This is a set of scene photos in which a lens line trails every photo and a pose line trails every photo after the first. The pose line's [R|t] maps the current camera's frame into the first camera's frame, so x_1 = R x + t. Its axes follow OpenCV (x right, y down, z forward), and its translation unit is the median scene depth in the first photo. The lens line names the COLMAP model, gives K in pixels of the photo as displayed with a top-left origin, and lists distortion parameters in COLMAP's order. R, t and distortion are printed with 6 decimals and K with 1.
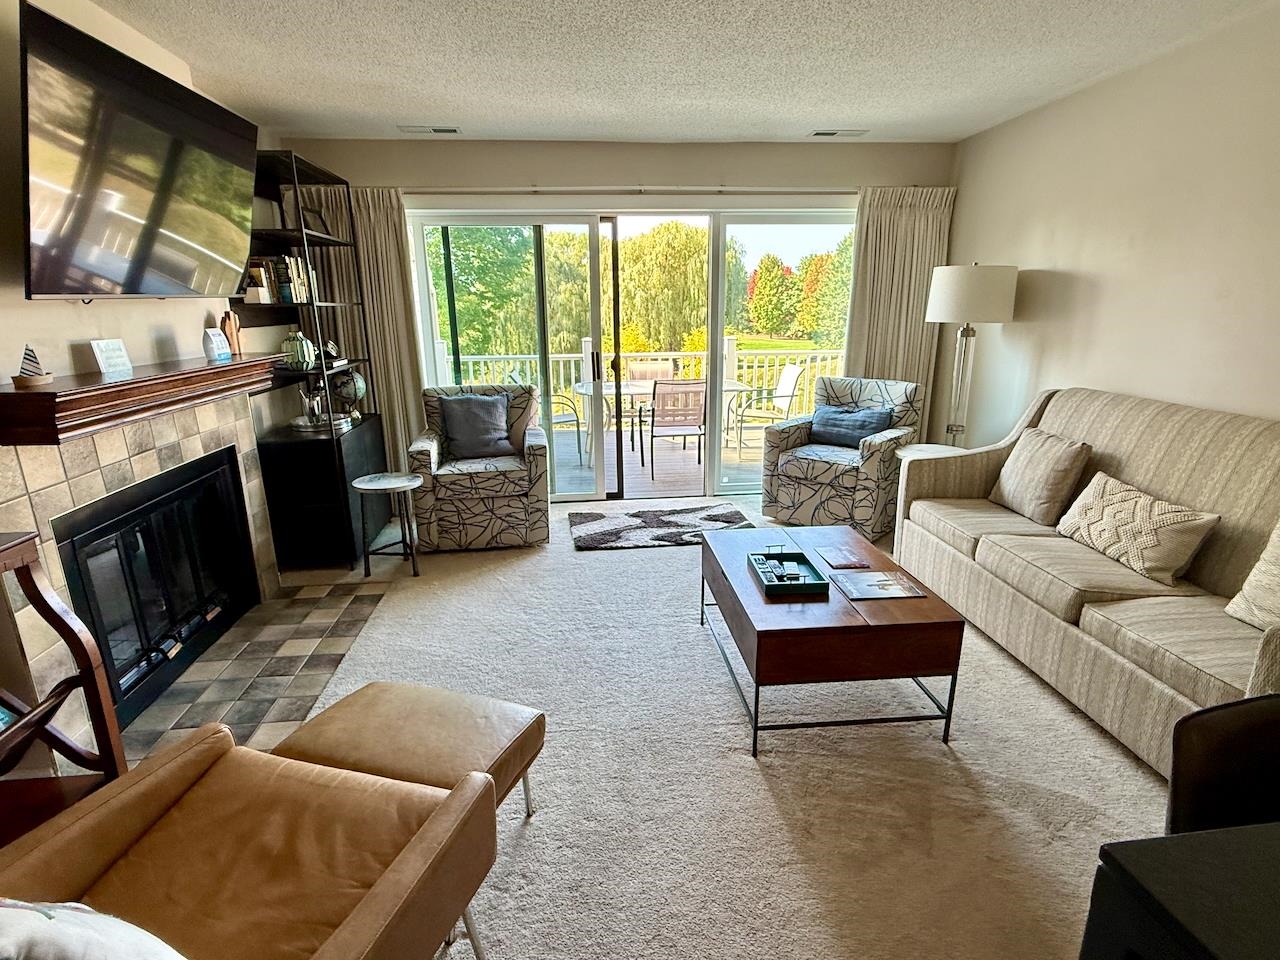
lens RADIAL K [[657.5, 0, 636.3], [0, 657.5, 483.5], [0, 0, 1]] dist [-0.000407, 0.000631]
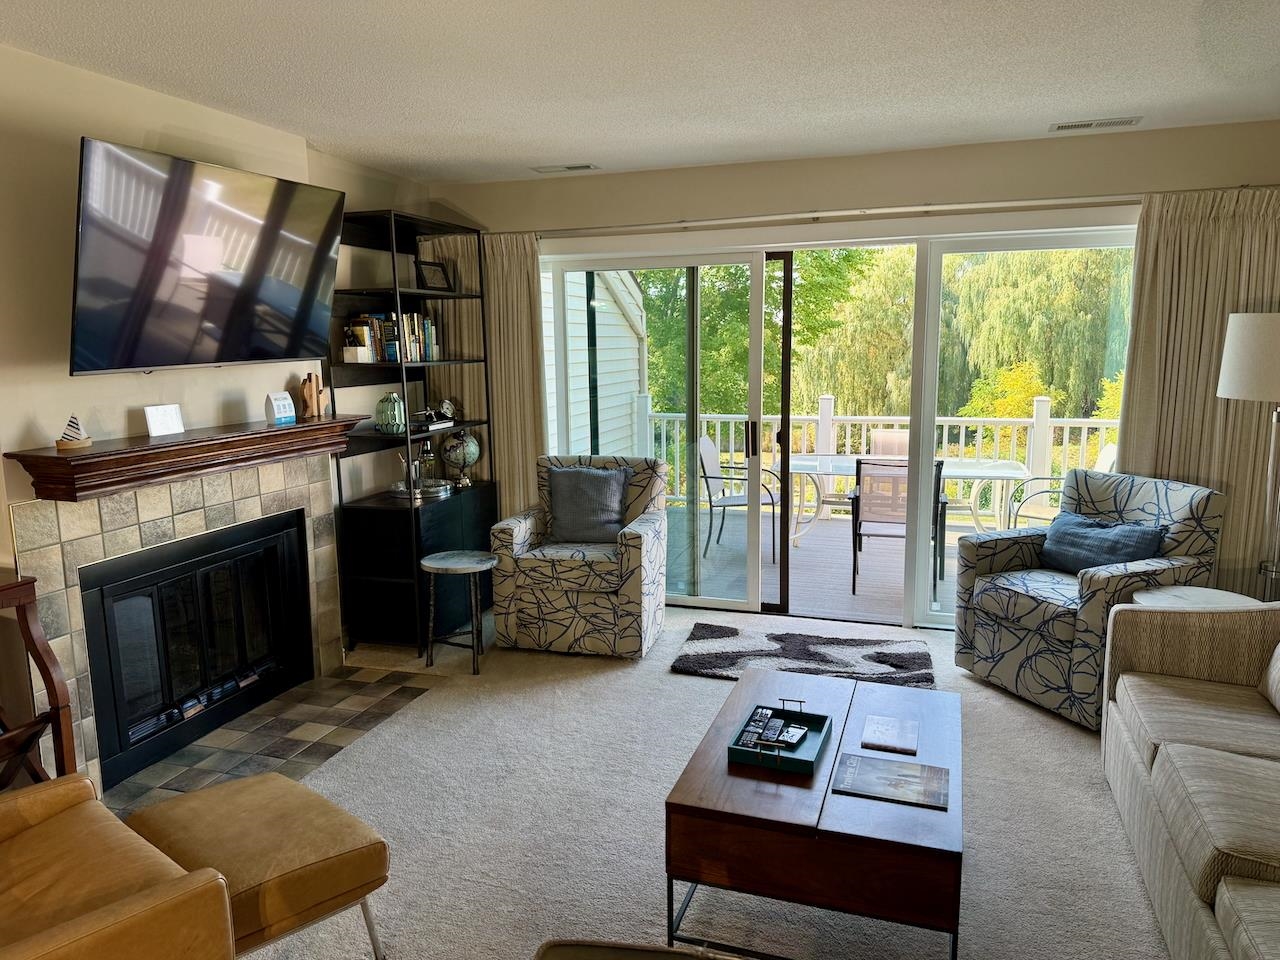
lens RADIAL K [[891.7, 0, 635.1], [0, 891.7, 480.0], [0, 0, 1]] dist [0.146461, -0.251116]
pose [[0.912453, 0.063879, -0.404165, 0.295111], [-0.106230, 0.990853, -0.083224, -0.032406], [0.395151, 0.118872, 0.910892, -0.020207]]
